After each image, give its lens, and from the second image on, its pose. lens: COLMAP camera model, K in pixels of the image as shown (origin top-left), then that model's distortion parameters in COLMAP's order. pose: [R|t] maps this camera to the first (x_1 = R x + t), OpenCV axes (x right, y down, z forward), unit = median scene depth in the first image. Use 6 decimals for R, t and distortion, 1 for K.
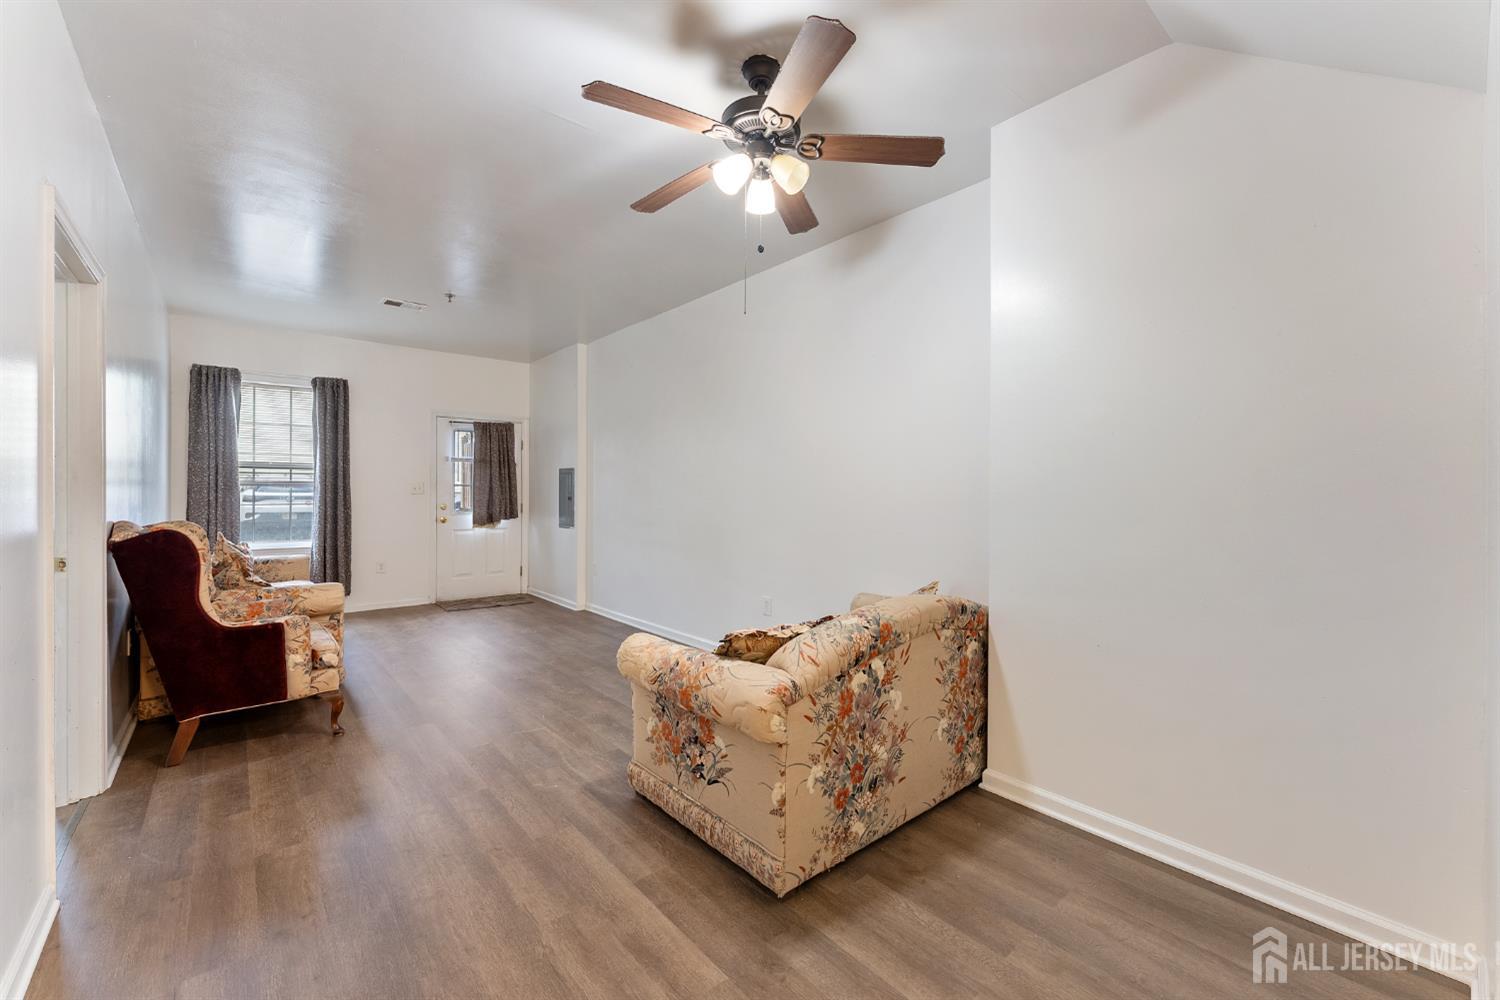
lens RADIAL K [[611.4, 0, 751.2], [0, 611.4, 493.3], [0, 0, 1]] dist [0.000479, -0.001106]
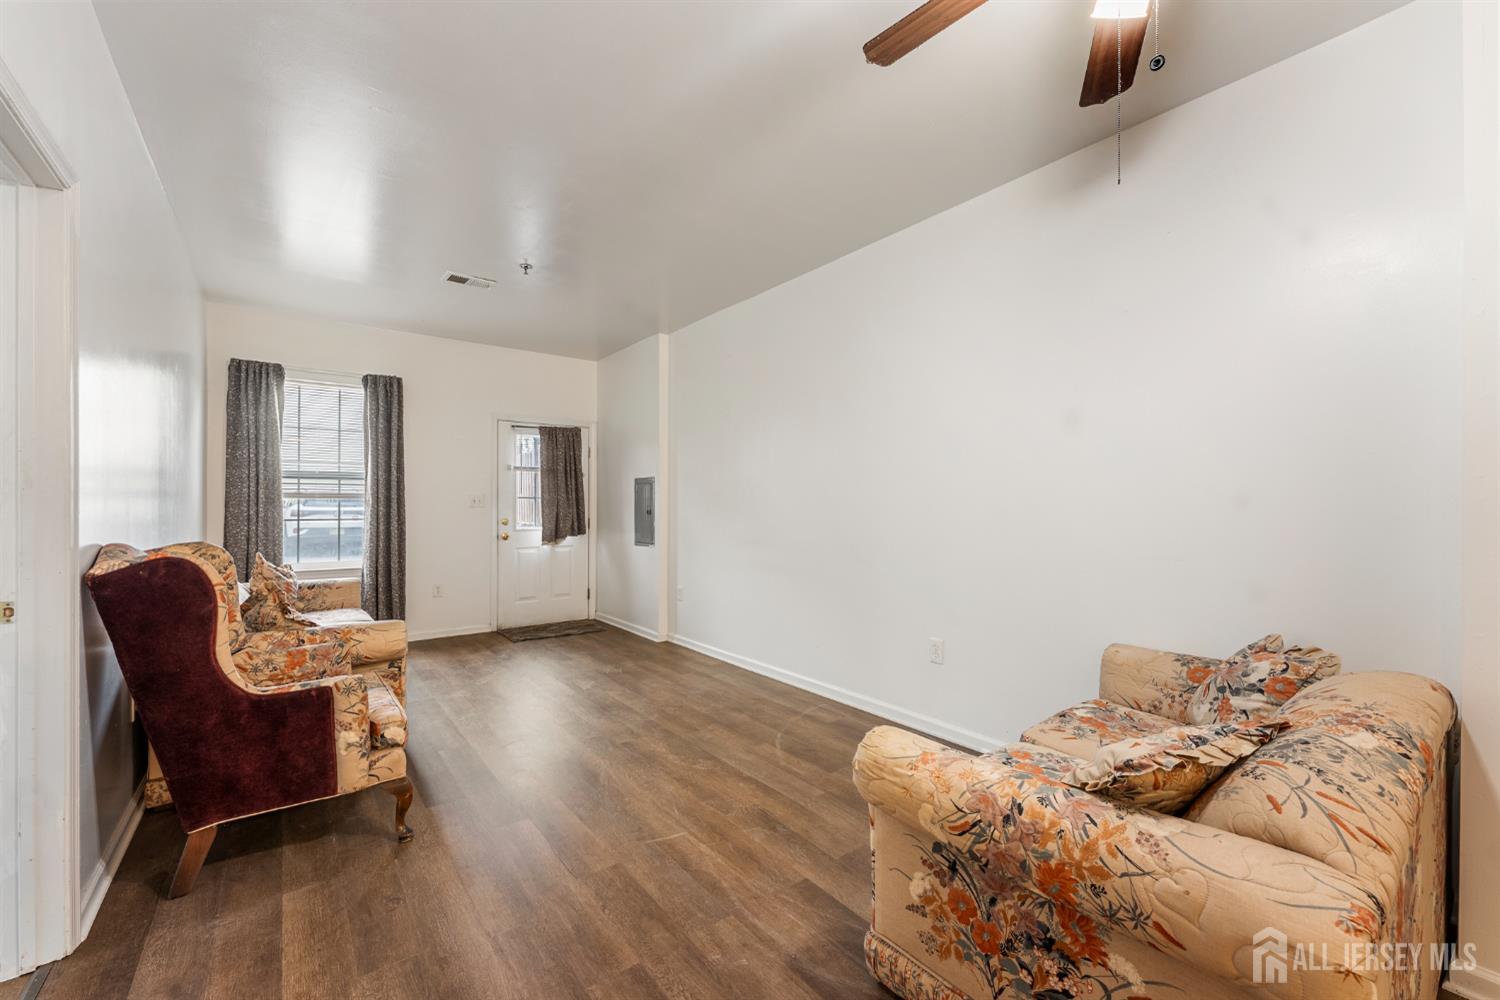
lens RADIAL K [[611.4, 0, 750.6], [0, 611.4, 505.5], [0, 0, 1]] dist [0.000479, -0.001106]
pose [[0.998683, -0.002234, -0.051259, -0.226105], [0.002100, 0.999994, -0.002670, 0.003670], [0.051264, 0.002559, 0.998682, 0.293663]]
